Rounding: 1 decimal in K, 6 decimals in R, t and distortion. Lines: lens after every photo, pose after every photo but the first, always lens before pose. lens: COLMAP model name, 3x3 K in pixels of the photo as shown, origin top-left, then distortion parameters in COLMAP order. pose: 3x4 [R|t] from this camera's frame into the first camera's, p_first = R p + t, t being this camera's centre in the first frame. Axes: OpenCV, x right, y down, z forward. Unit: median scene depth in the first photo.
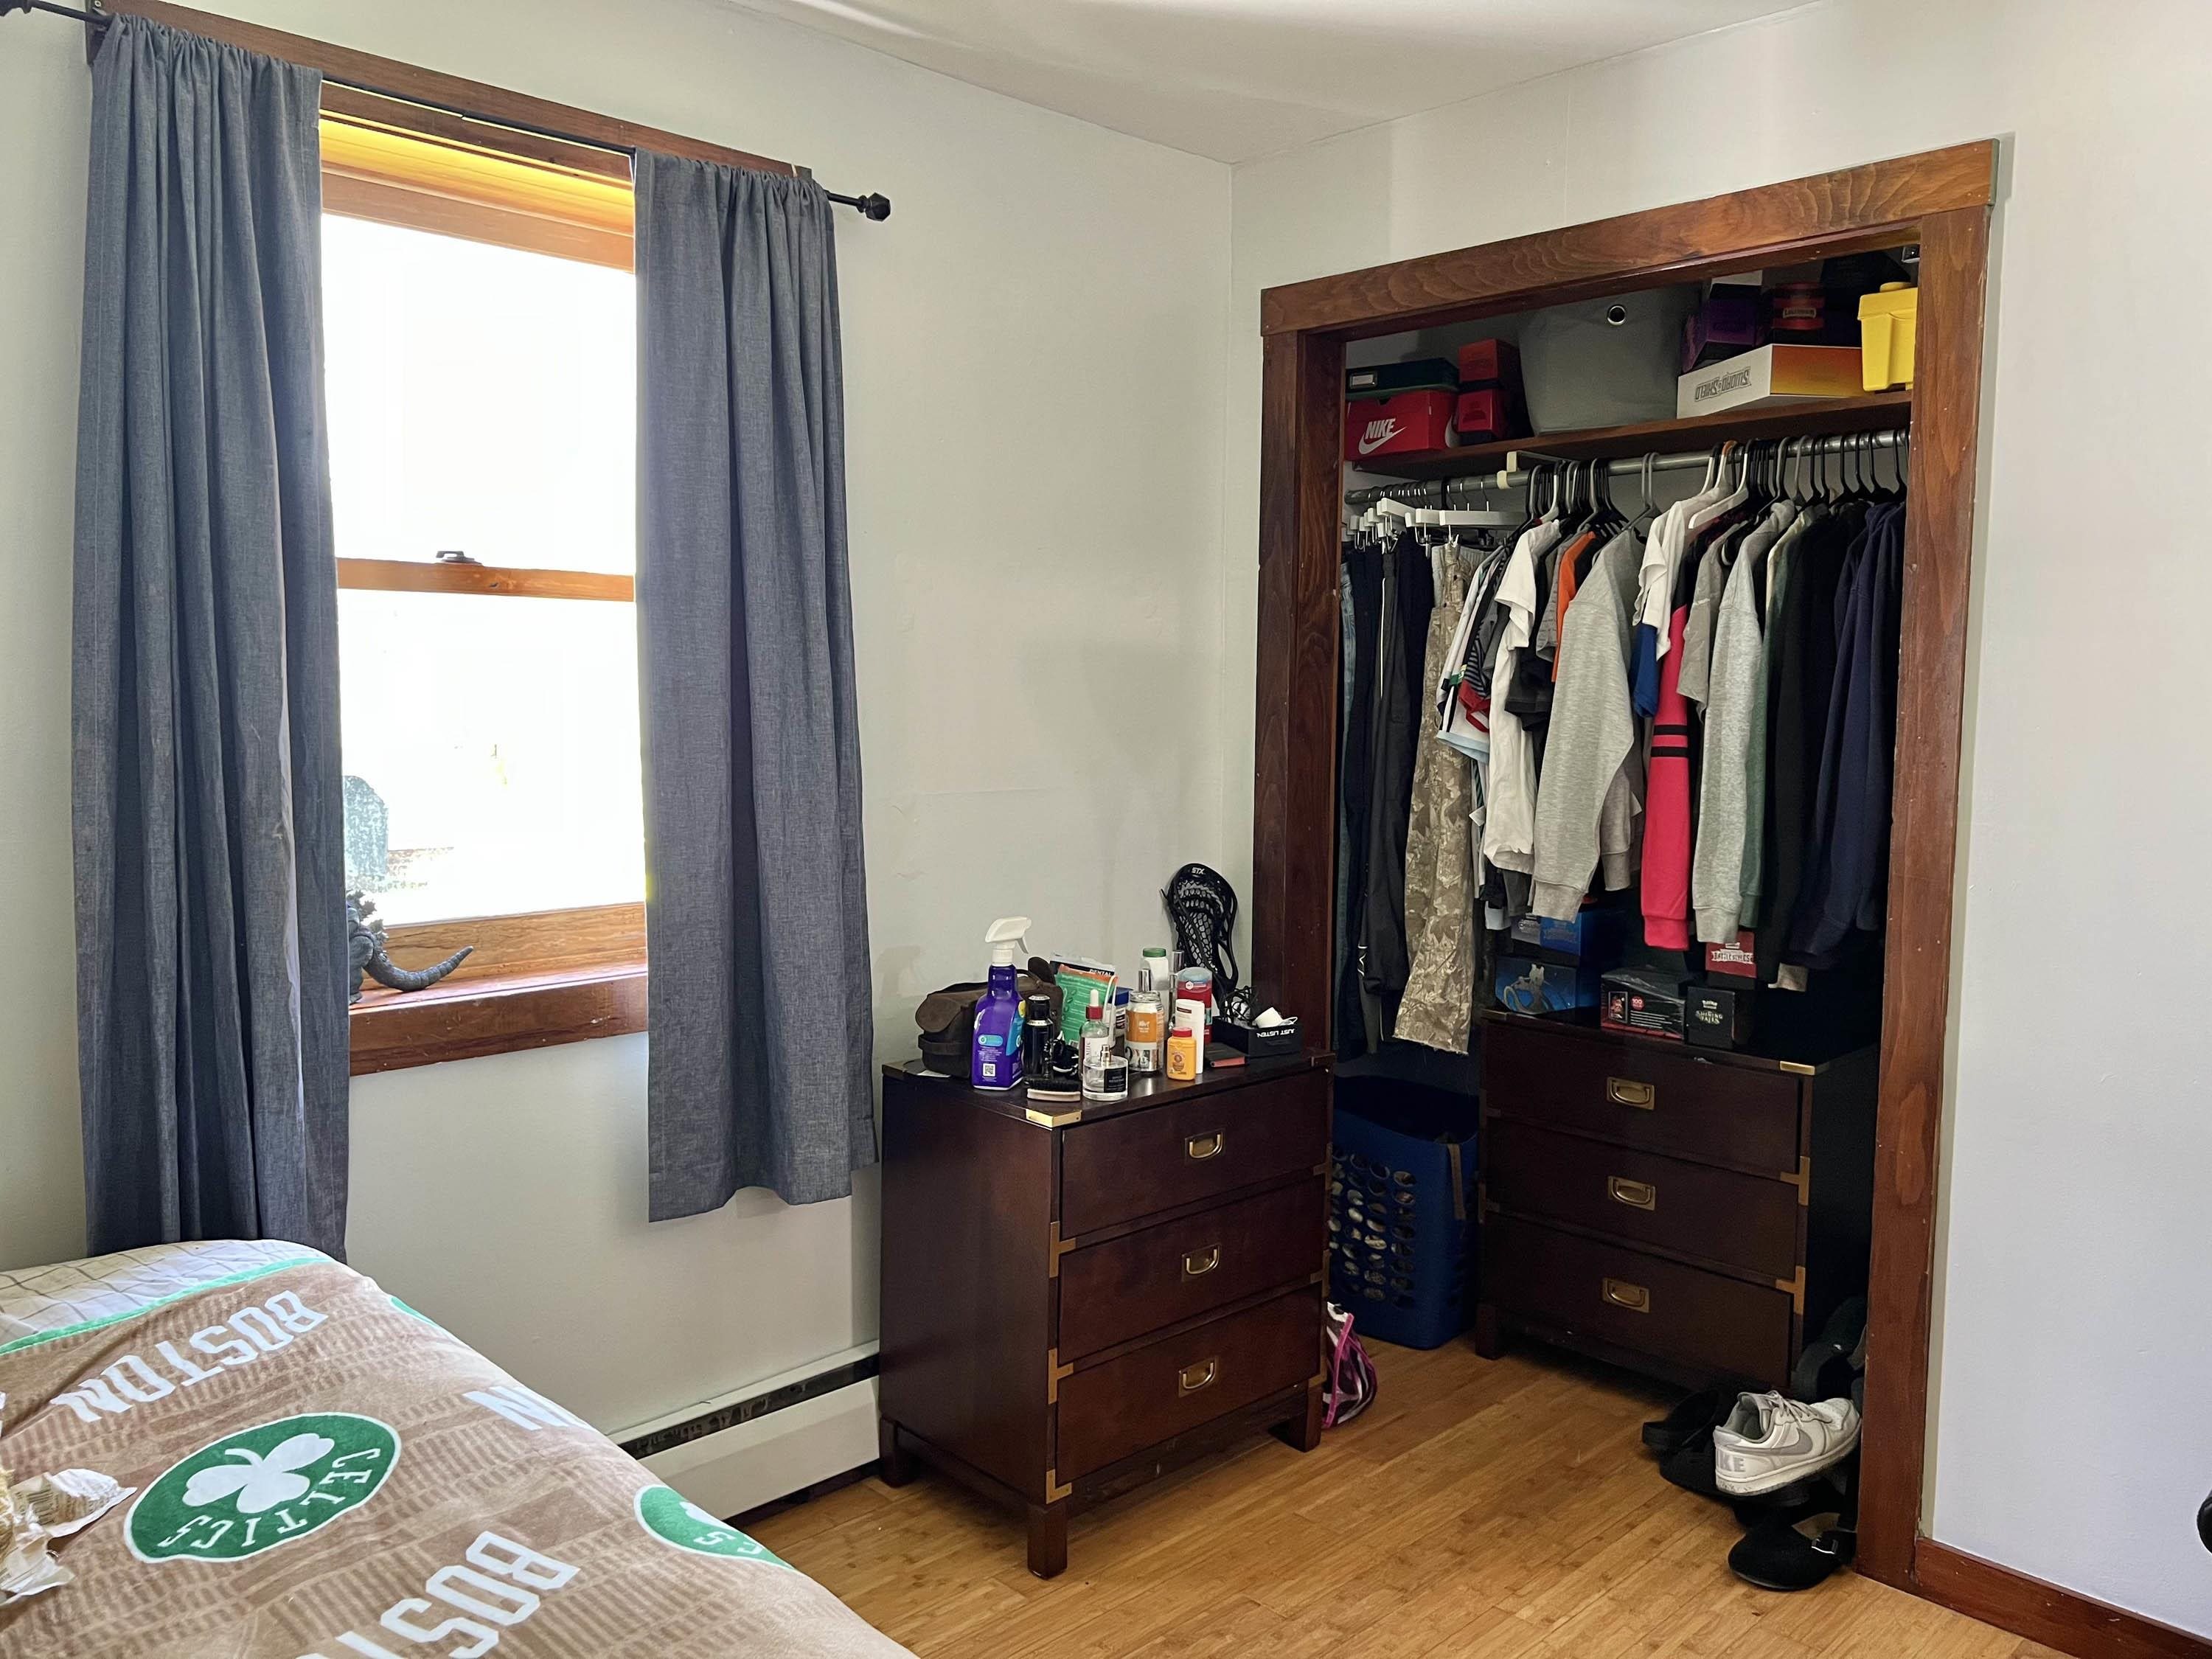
lens RADIAL K [[1670.9, 0, 1125.9], [0, 1670.9, 827.1], [0, 0, 1]] dist [0.071510, -0.078831]
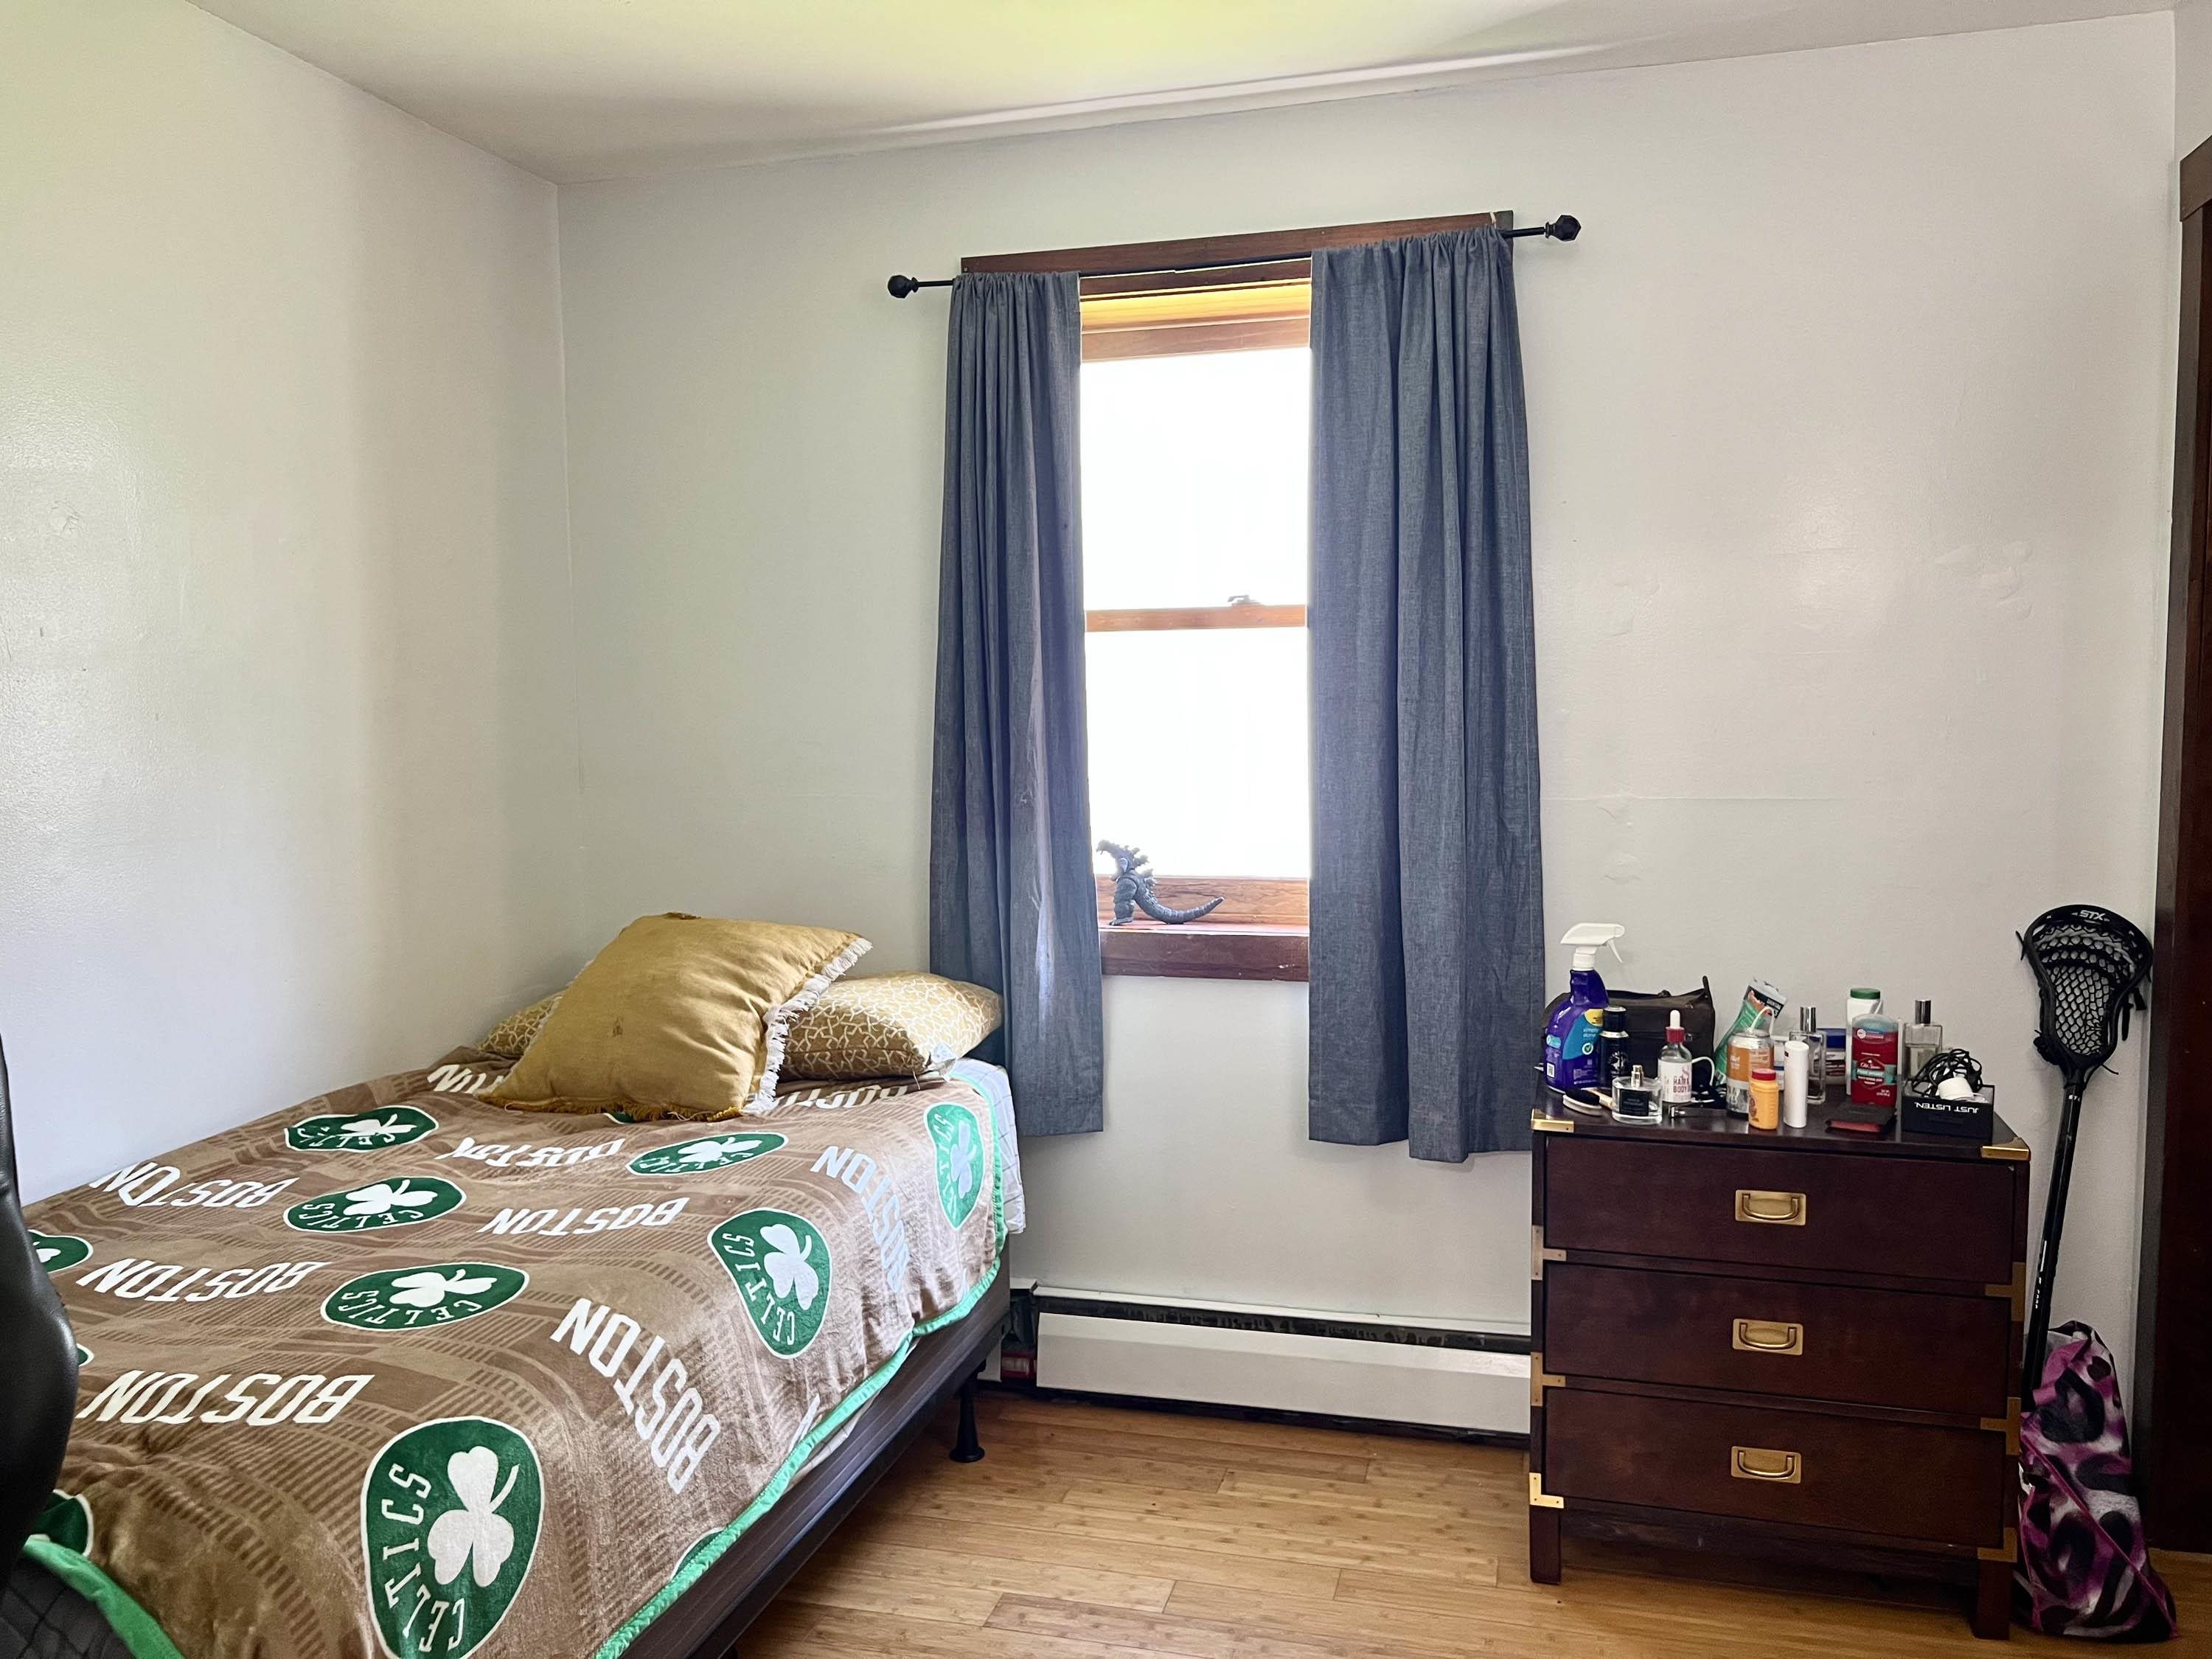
lens RADIAL K [[1670.9, 0, 1124.9], [0, 1670.9, 842.8], [0, 0, 1]] dist [0.071510, -0.078831]
pose [[0.510413, 0.060941, -0.857768, 0.661947], [-0.059450, 0.997600, 0.035500, -0.012420], [0.857872, 0.032874, 0.512810, 0.263026]]
